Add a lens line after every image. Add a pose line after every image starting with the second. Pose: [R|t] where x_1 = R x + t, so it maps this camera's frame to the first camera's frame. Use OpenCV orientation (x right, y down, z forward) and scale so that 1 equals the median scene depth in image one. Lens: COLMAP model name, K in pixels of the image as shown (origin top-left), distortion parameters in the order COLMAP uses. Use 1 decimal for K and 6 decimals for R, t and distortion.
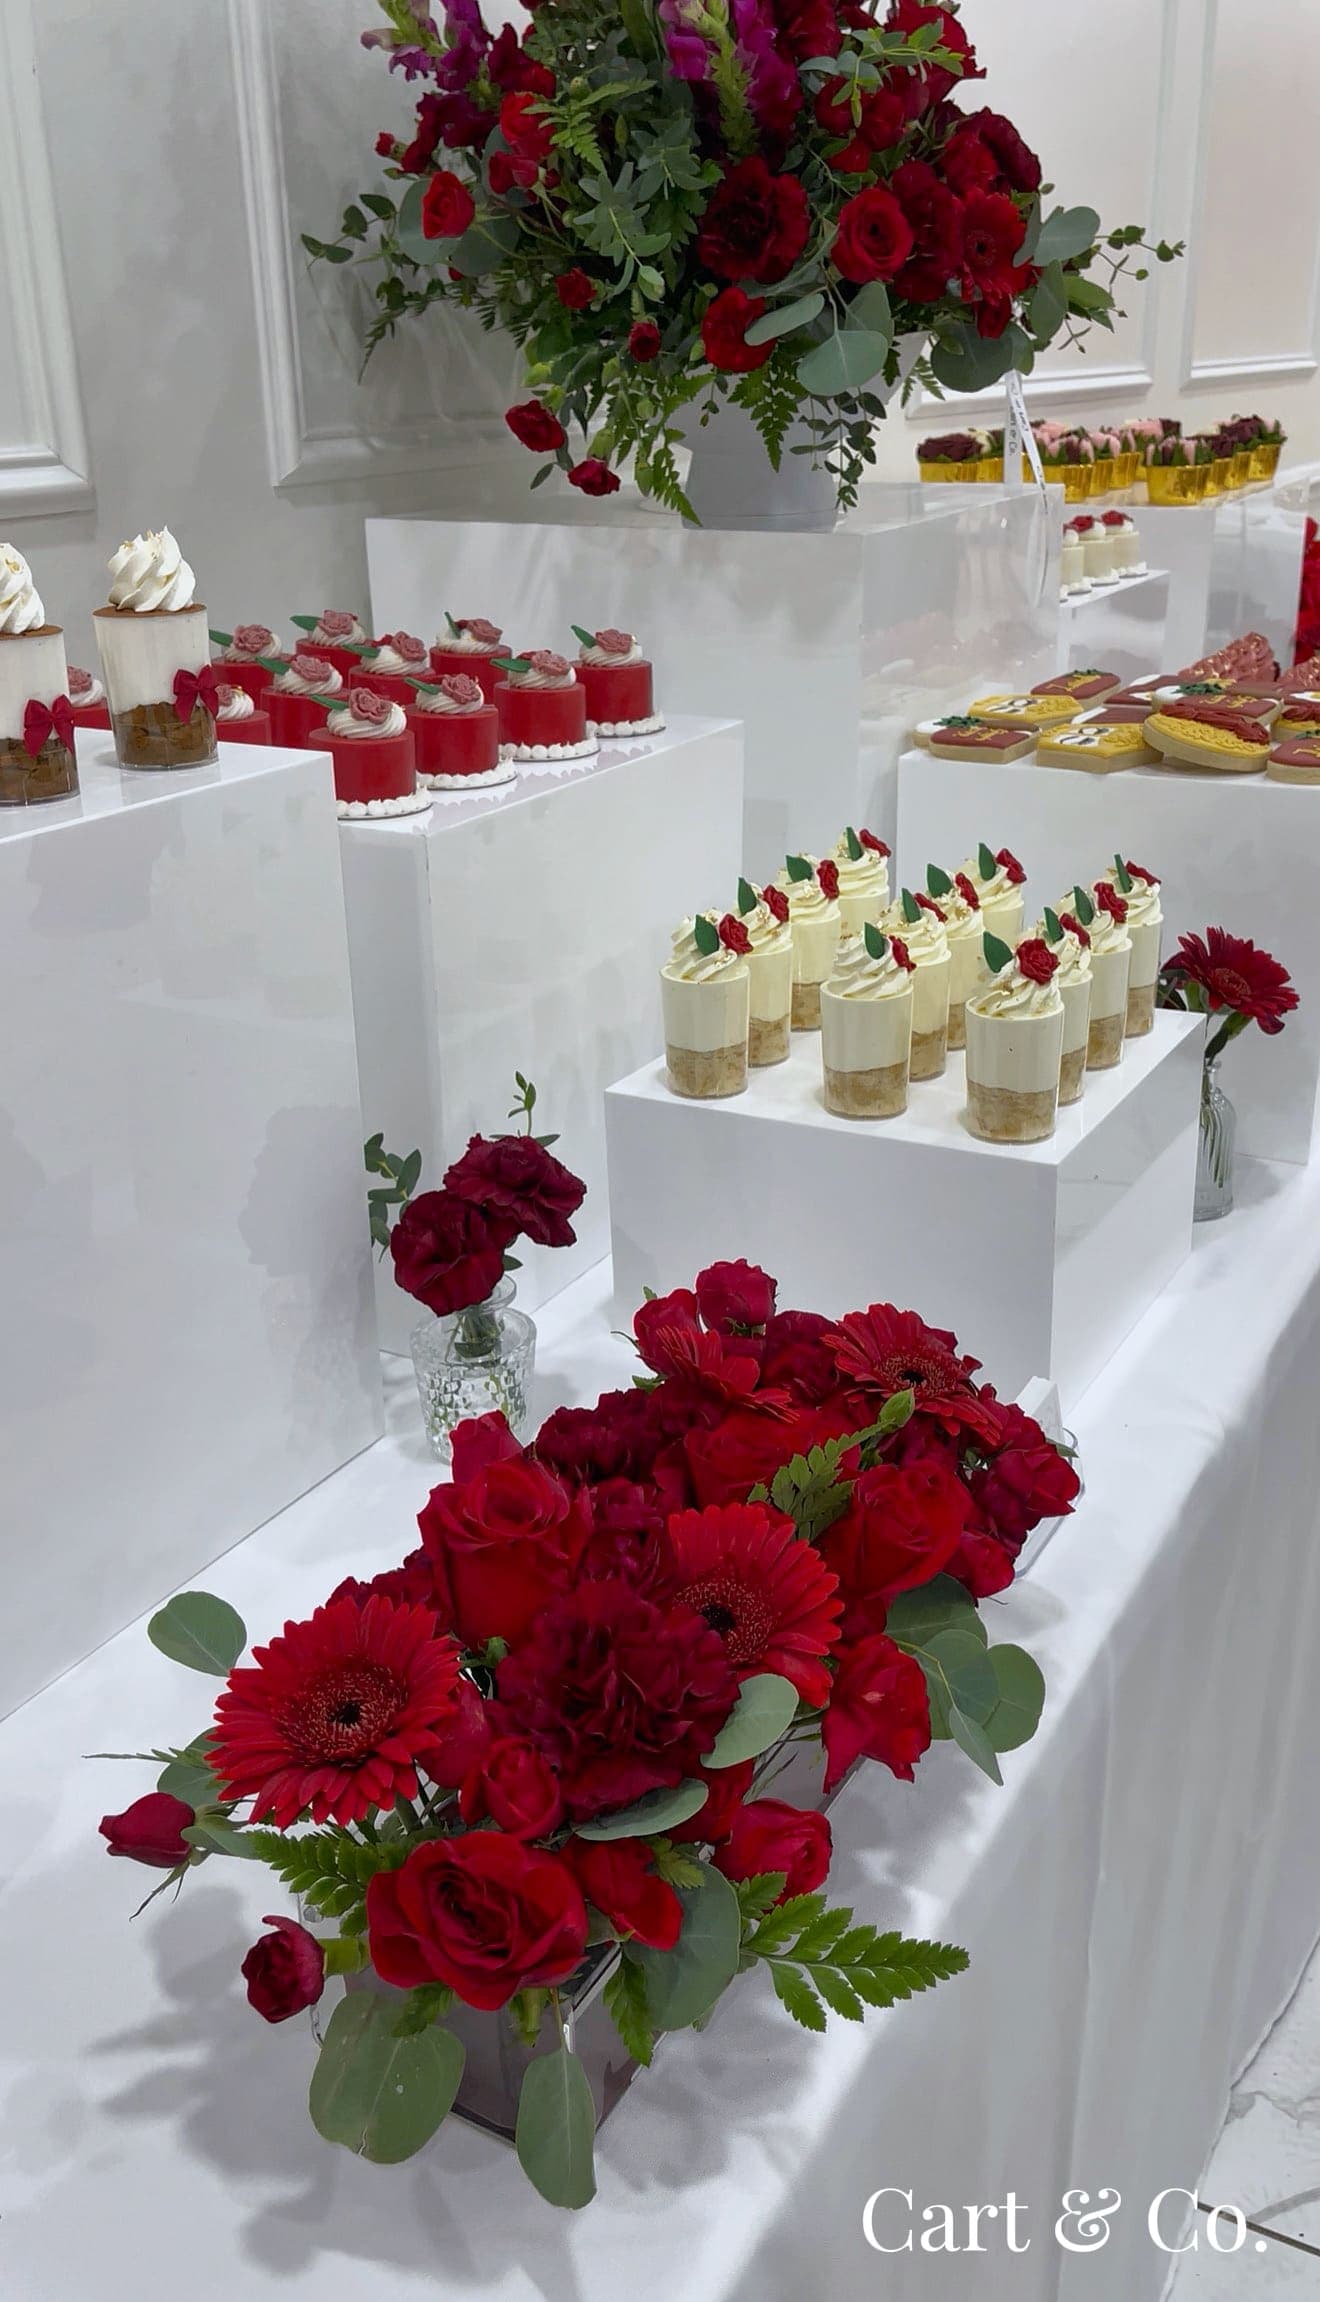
lens RADIAL K [[2006.0, 0, 660.0], [0, 2006.0, 1151.0], [0, 0, 1]] dist [0.055107, -0.056611]
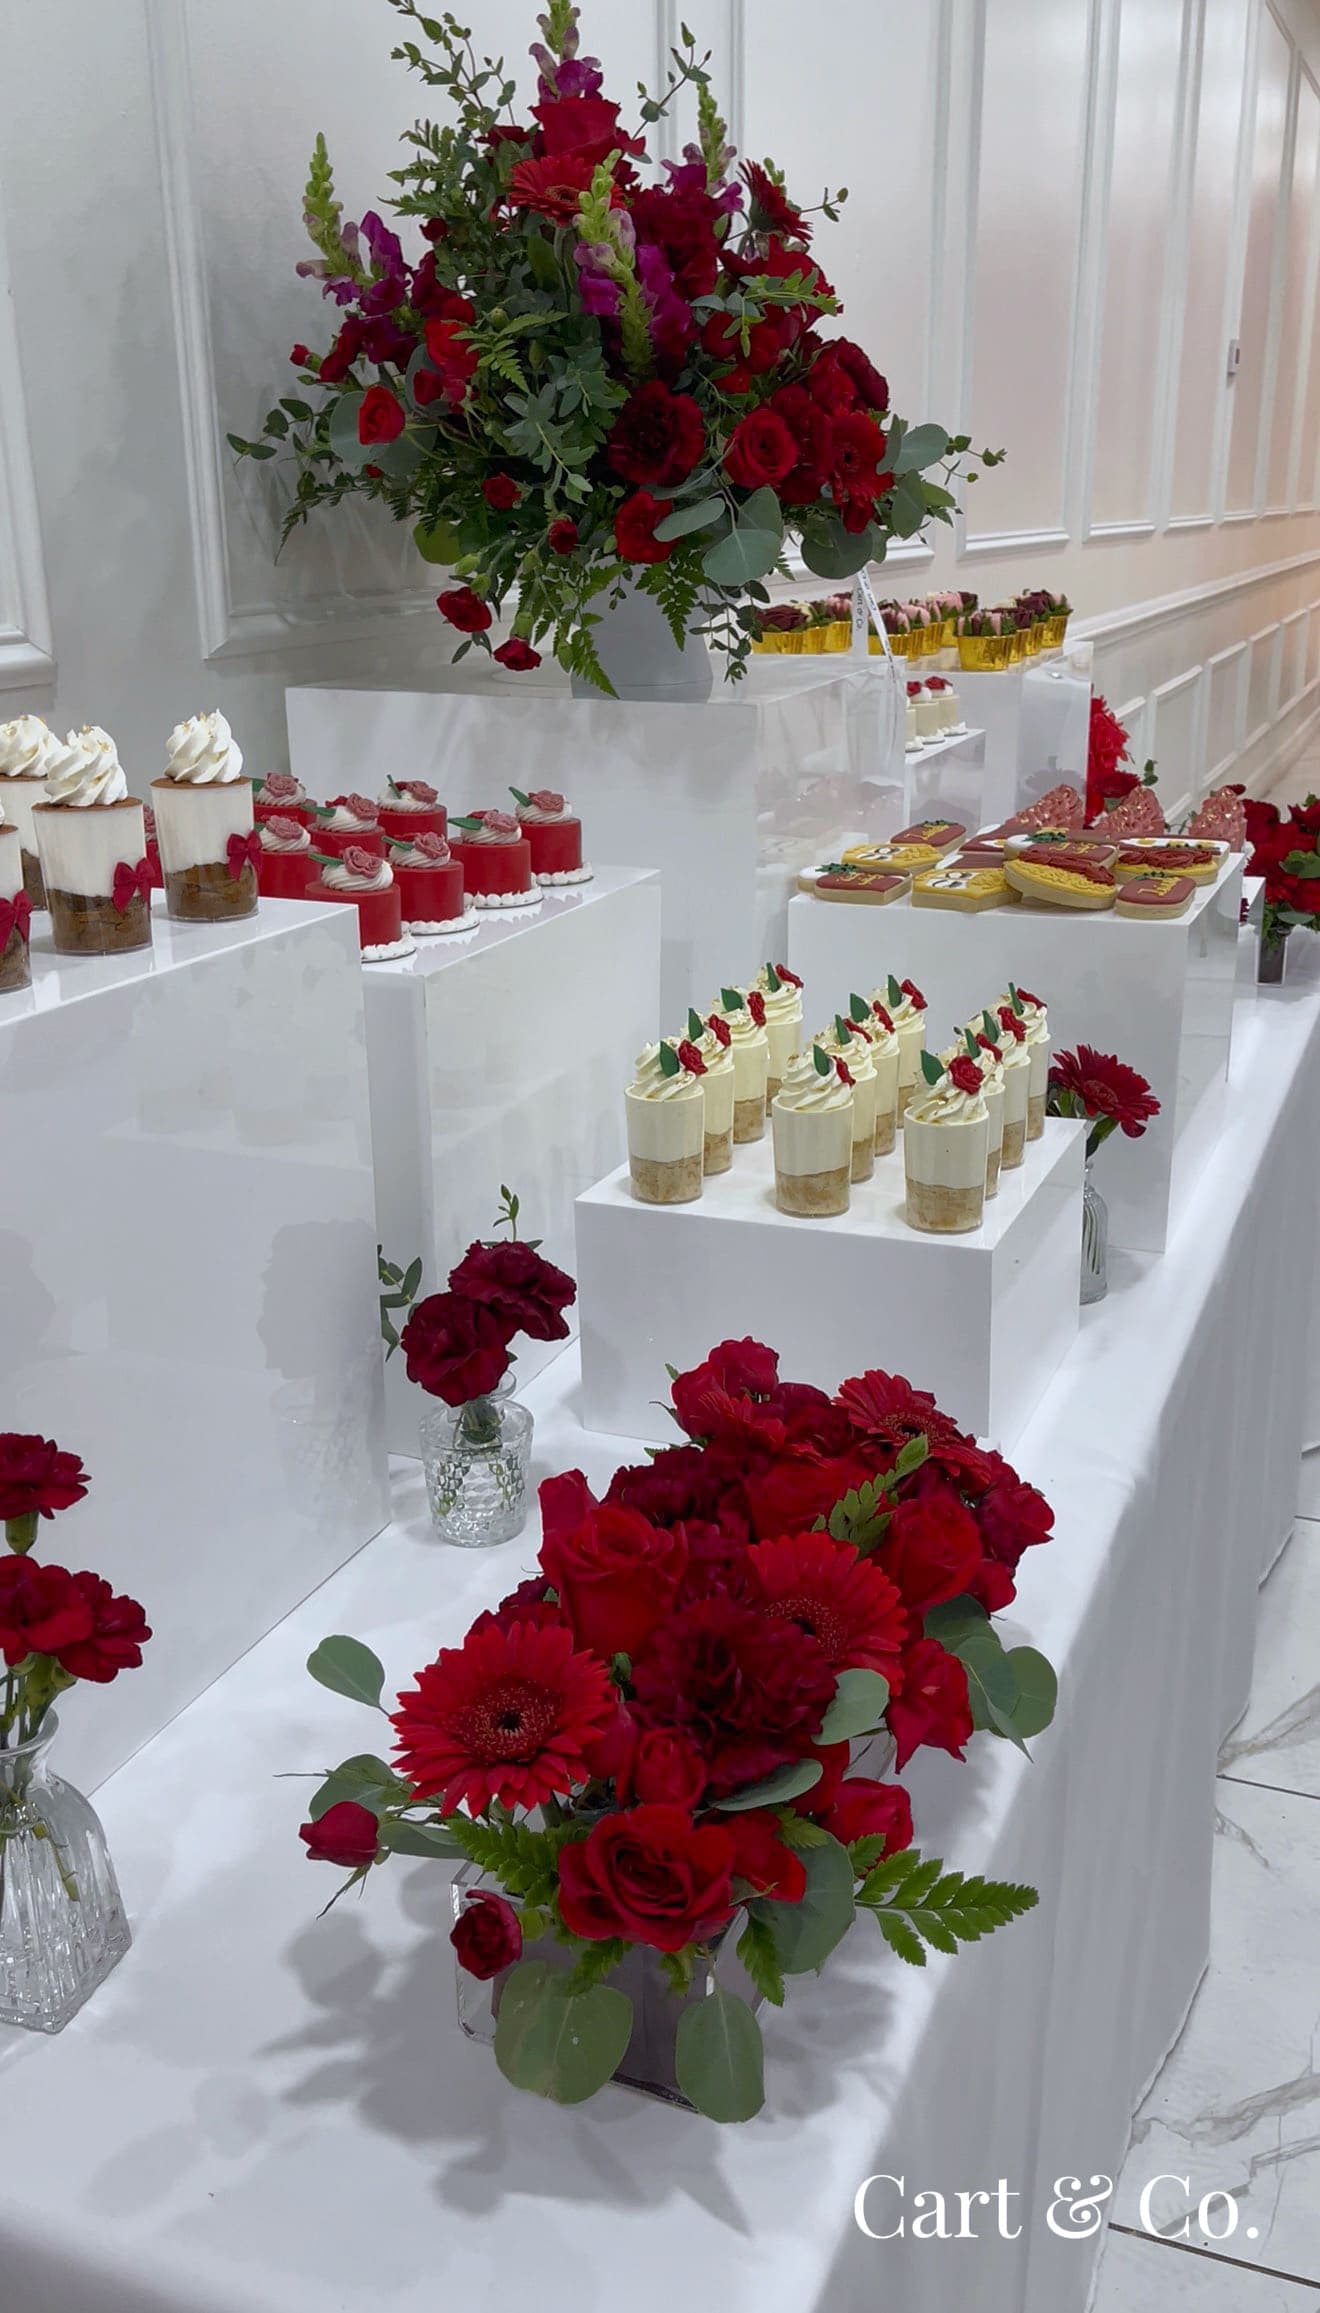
lens RADIAL K [[2011.6, 0, 665.0], [0, 2011.6, 1146.7], [0, 0, 1]] dist [0.092709, -0.192200]
pose [[0.992334, -0.027790, 0.120424, -0.109245], [0.036148, 0.997045, -0.067784, 0.016887], [-0.118184, 0.071617, 0.990406, -0.108030]]
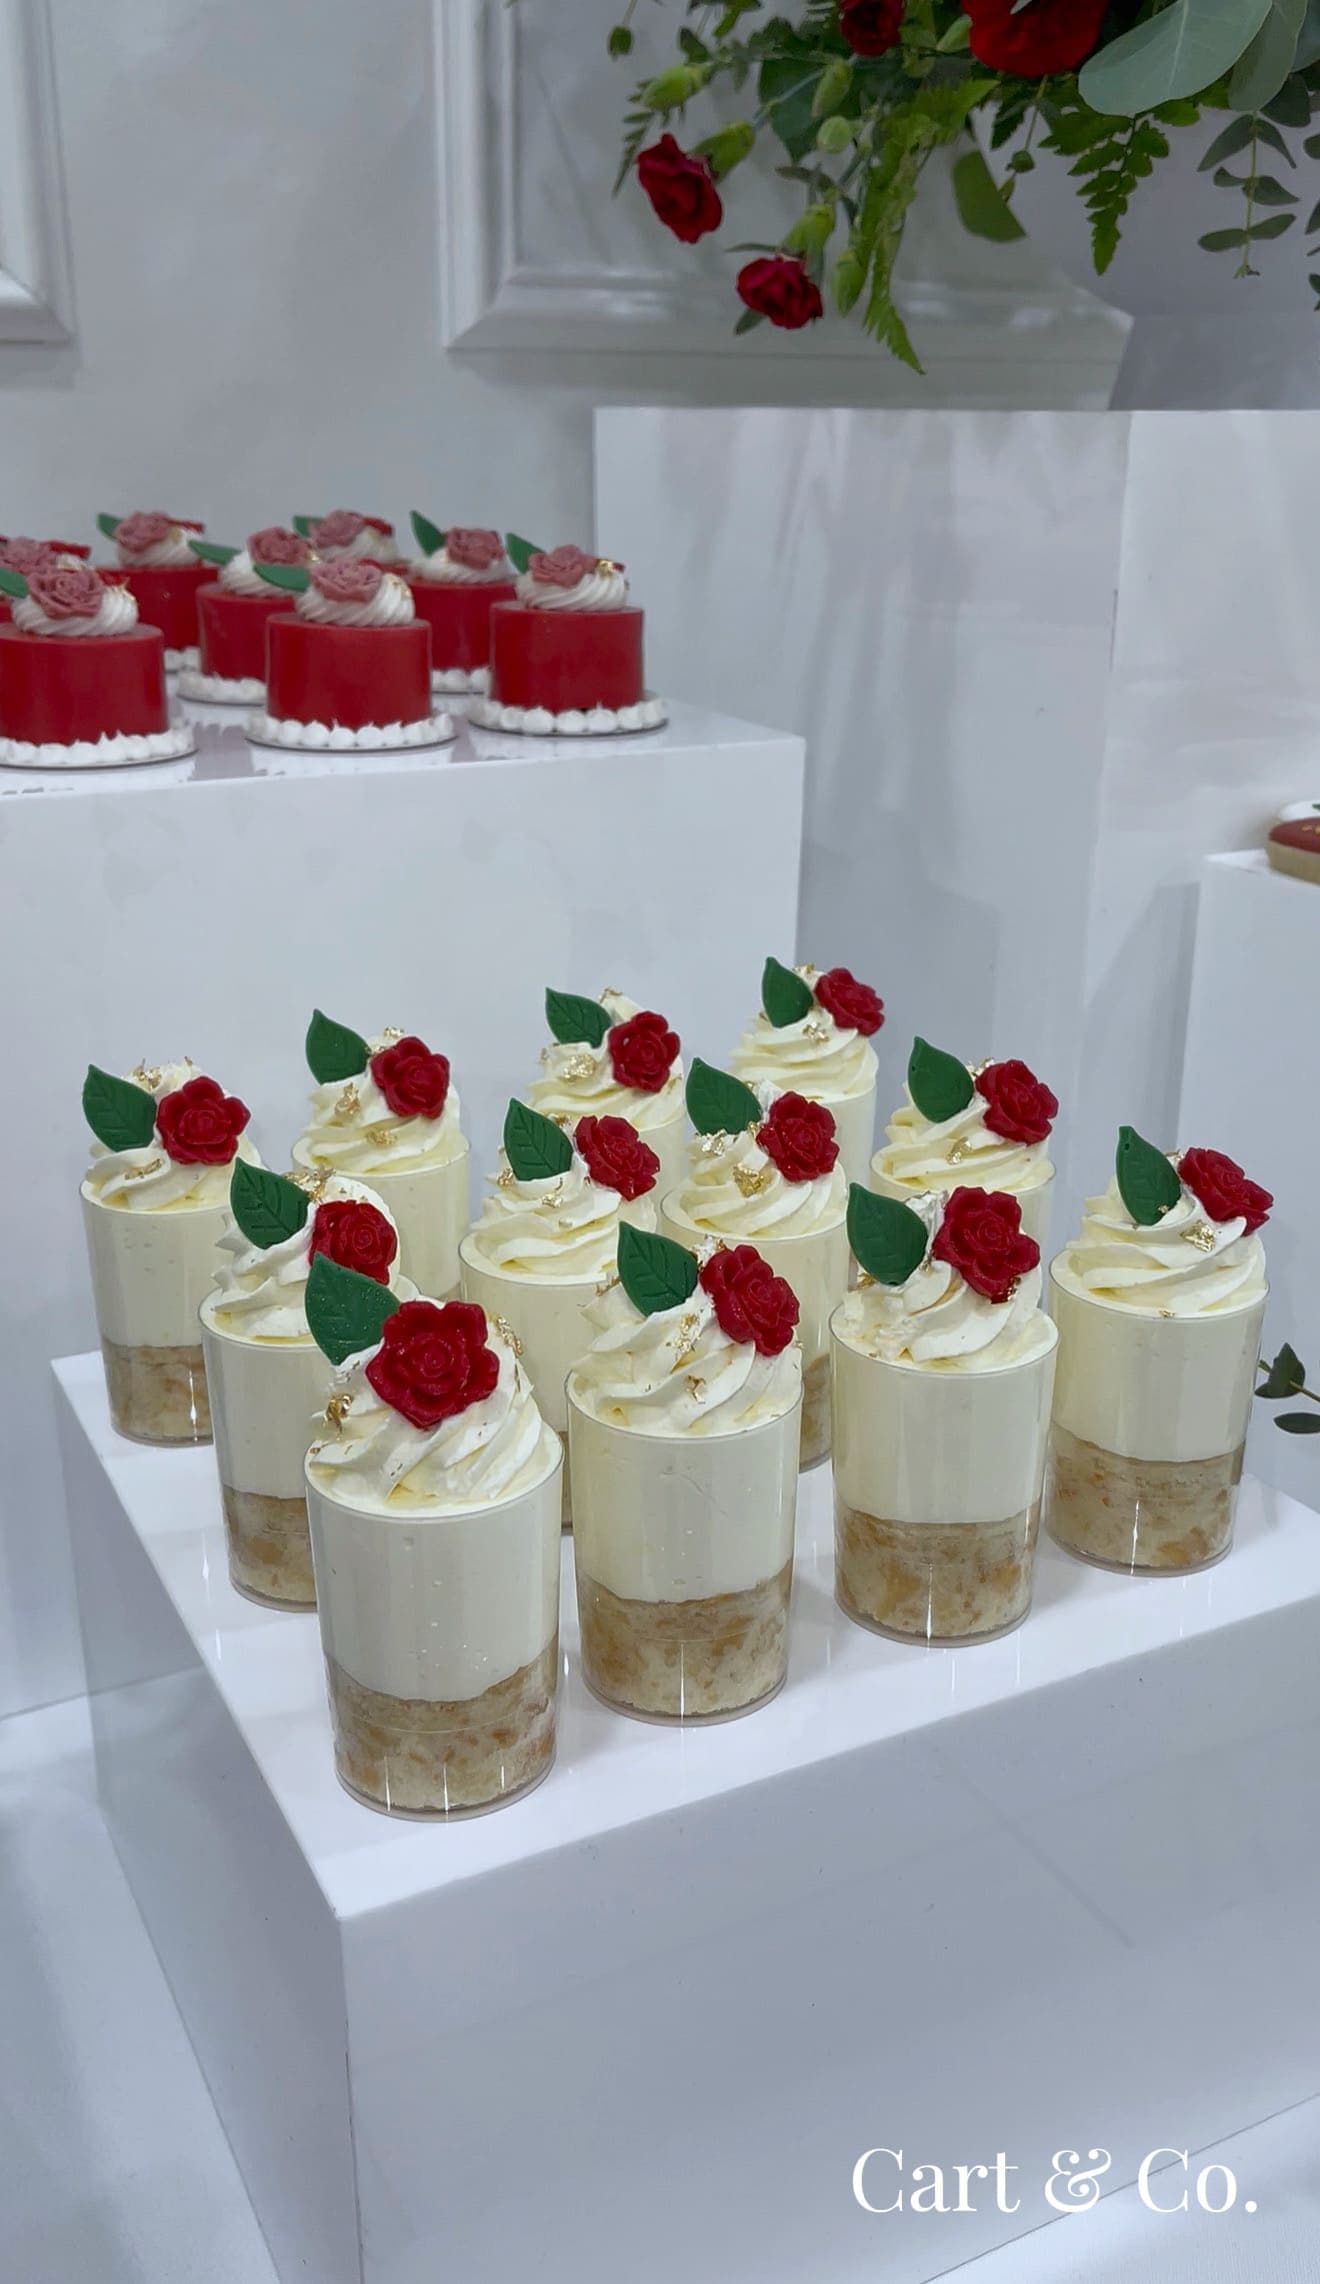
lens RADIAL K [[1978.8, 0, 649.3], [0, 1978.8, 1148.1], [0, 0, 1]] dist [0.064950, -0.049578]
pose [[0.828999, 0.210773, -0.518010, 0.351022], [-0.225983, 0.973521, 0.034465, -0.134746], [0.511558, 0.088490, 0.854680, 0.620388]]
